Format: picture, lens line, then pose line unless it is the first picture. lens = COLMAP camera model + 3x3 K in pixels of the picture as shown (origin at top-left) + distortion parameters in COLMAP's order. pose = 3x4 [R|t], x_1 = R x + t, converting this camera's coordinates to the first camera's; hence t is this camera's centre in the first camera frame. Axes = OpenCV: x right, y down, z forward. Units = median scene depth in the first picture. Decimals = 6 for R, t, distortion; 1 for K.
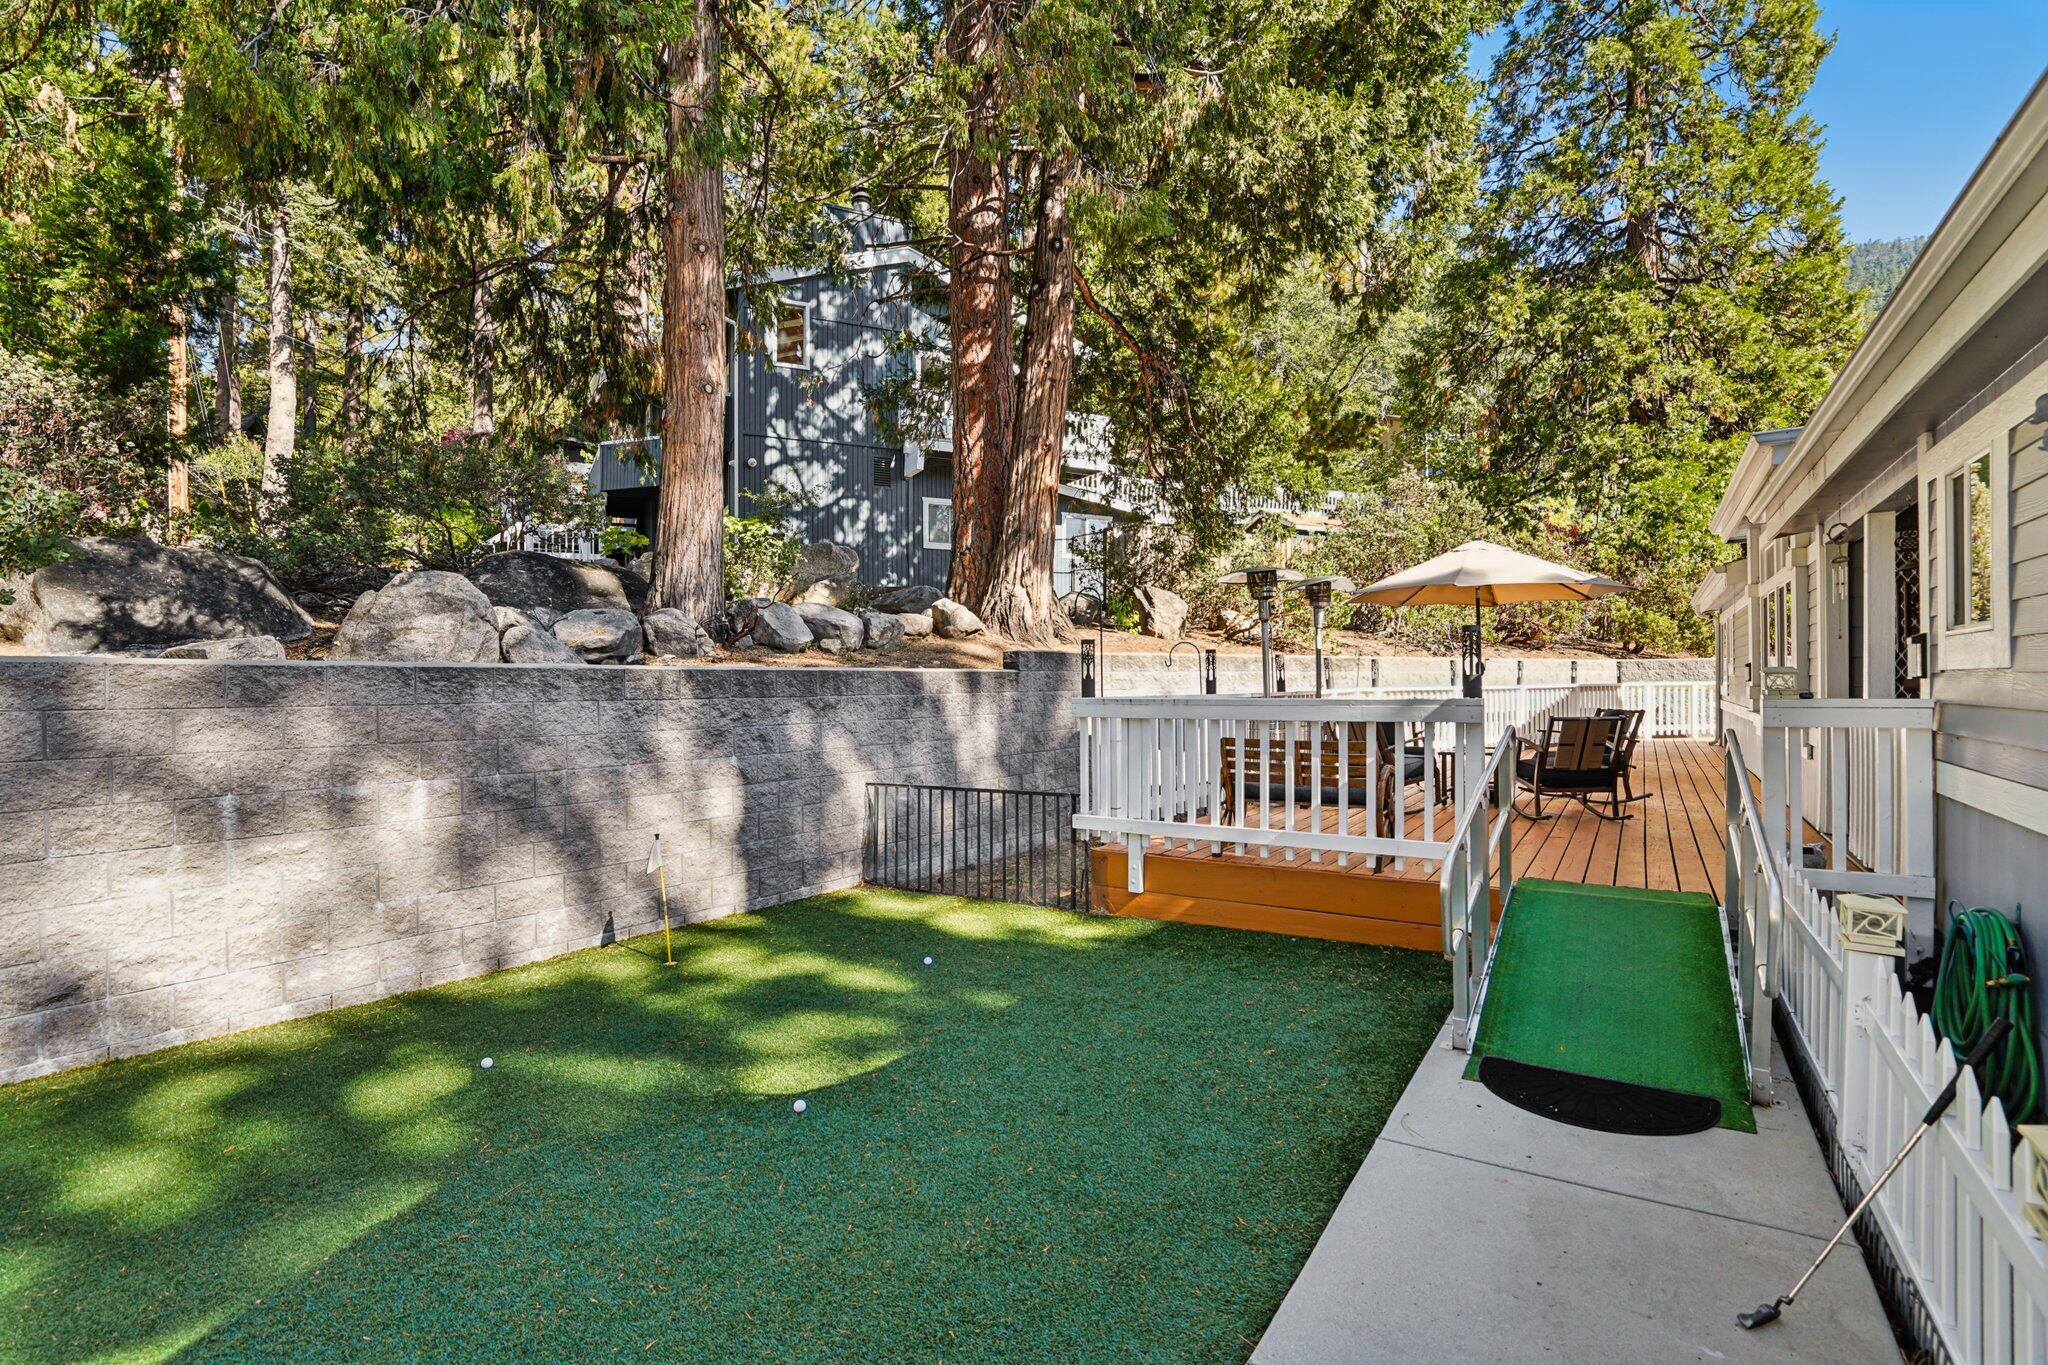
lens RADIAL K [[971.0, 0, 1026.6], [0, 971.0, 676.2], [0, 0, 1]] dist [-0.053859, 0.023945]
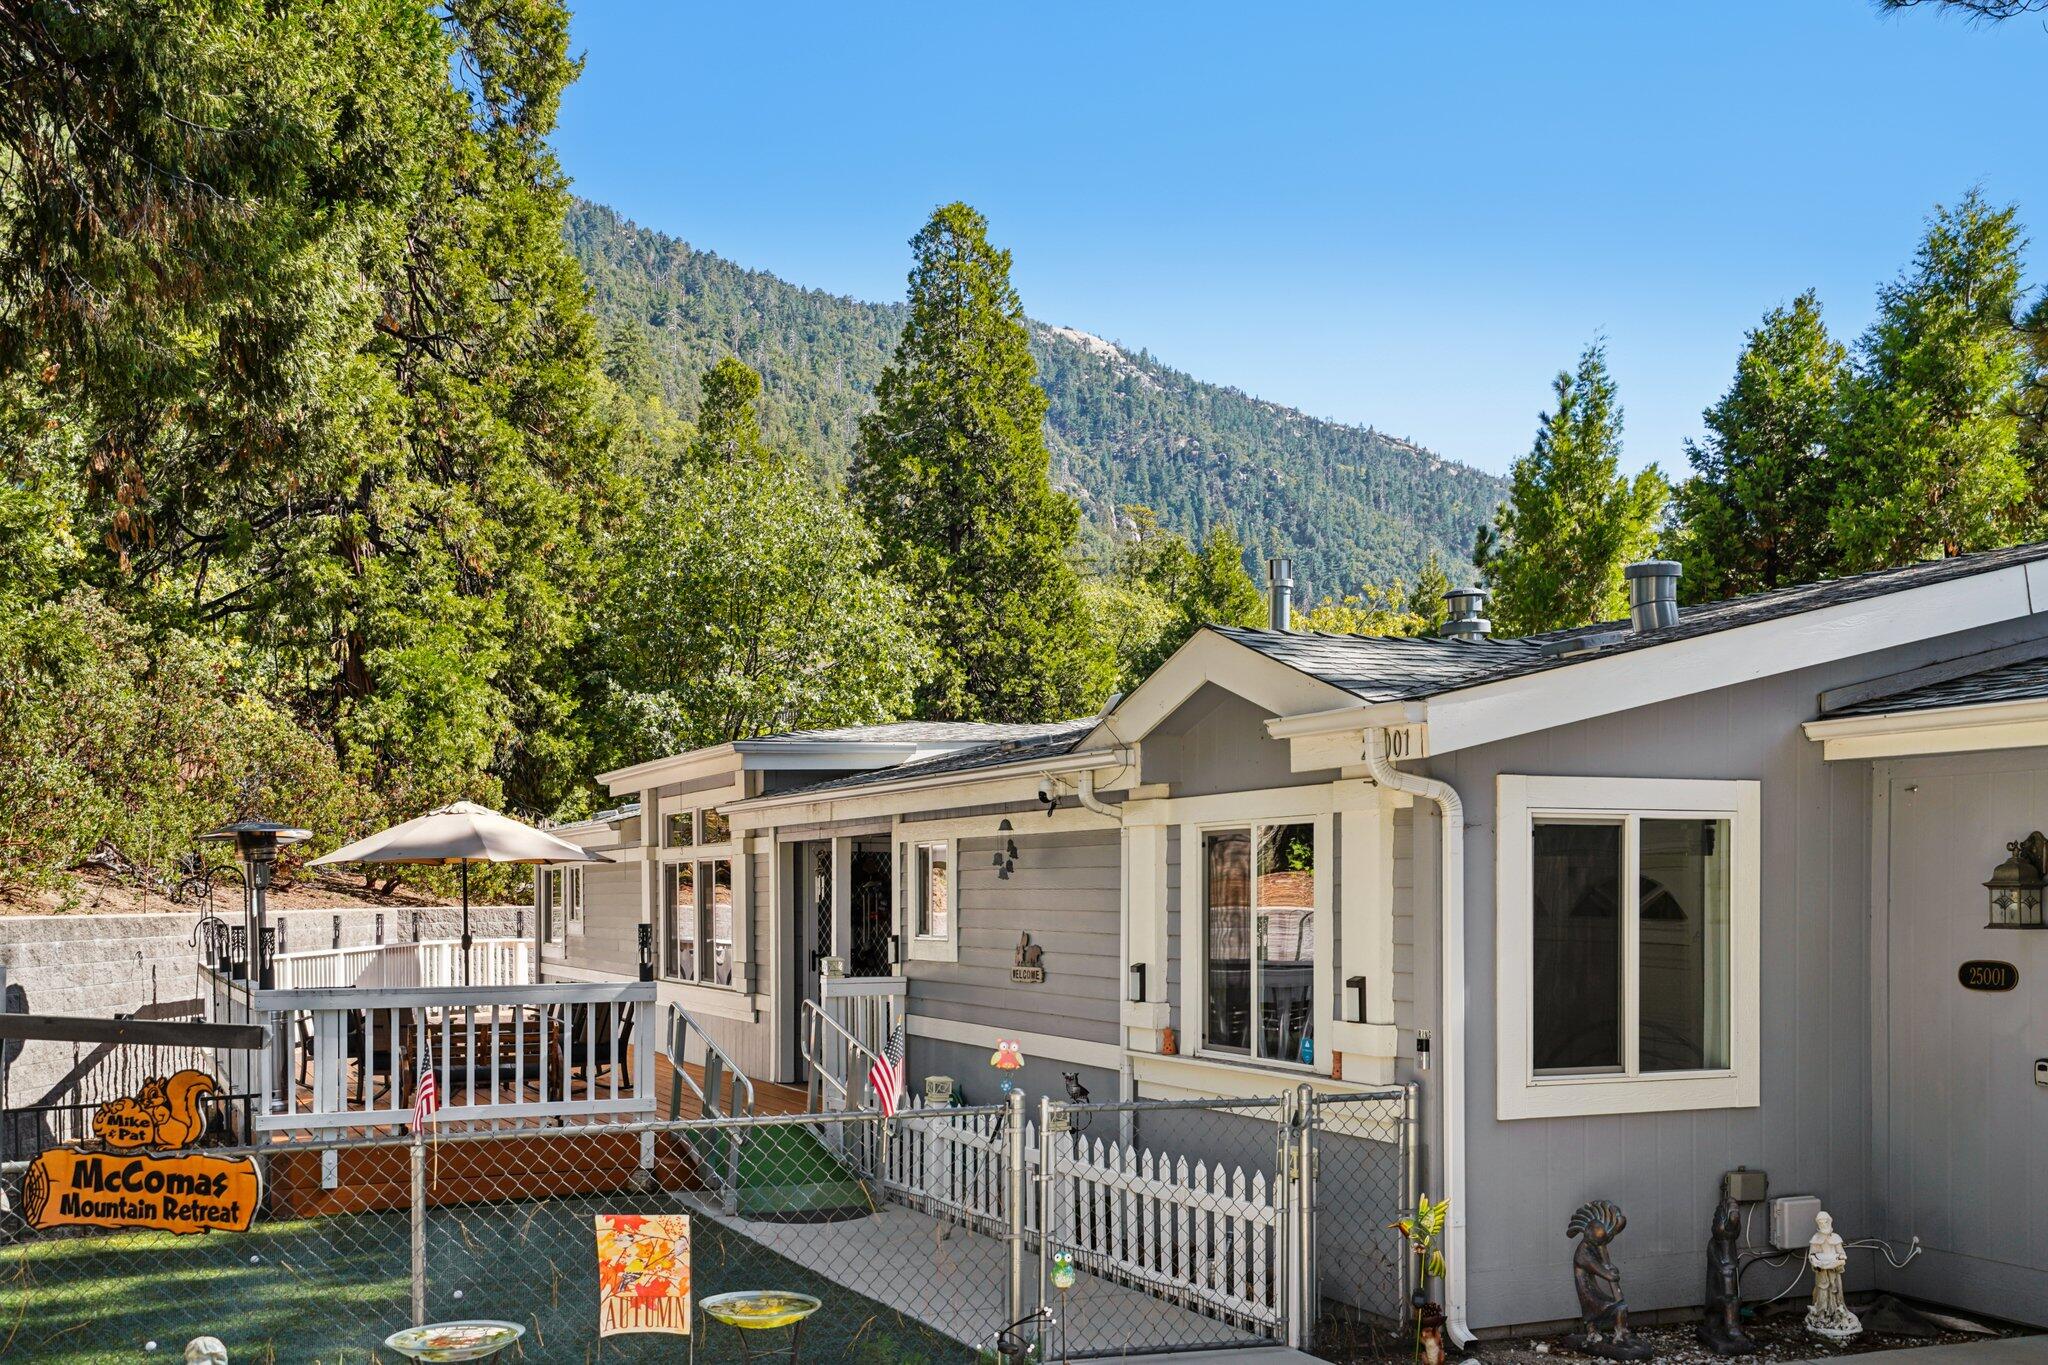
lens RADIAL K [[2084.3, 0, 1024.0], [0, 2084.3, 682.5], [0, 0, 1]] dist [-0.119536, -0.005472]
pose [[0.549193, 0.082335, 0.831630, -0.470575], [0.006017, 0.994719, -0.102456, -0.026012], [-0.835674, 0.061272, 0.545798, -0.285781]]
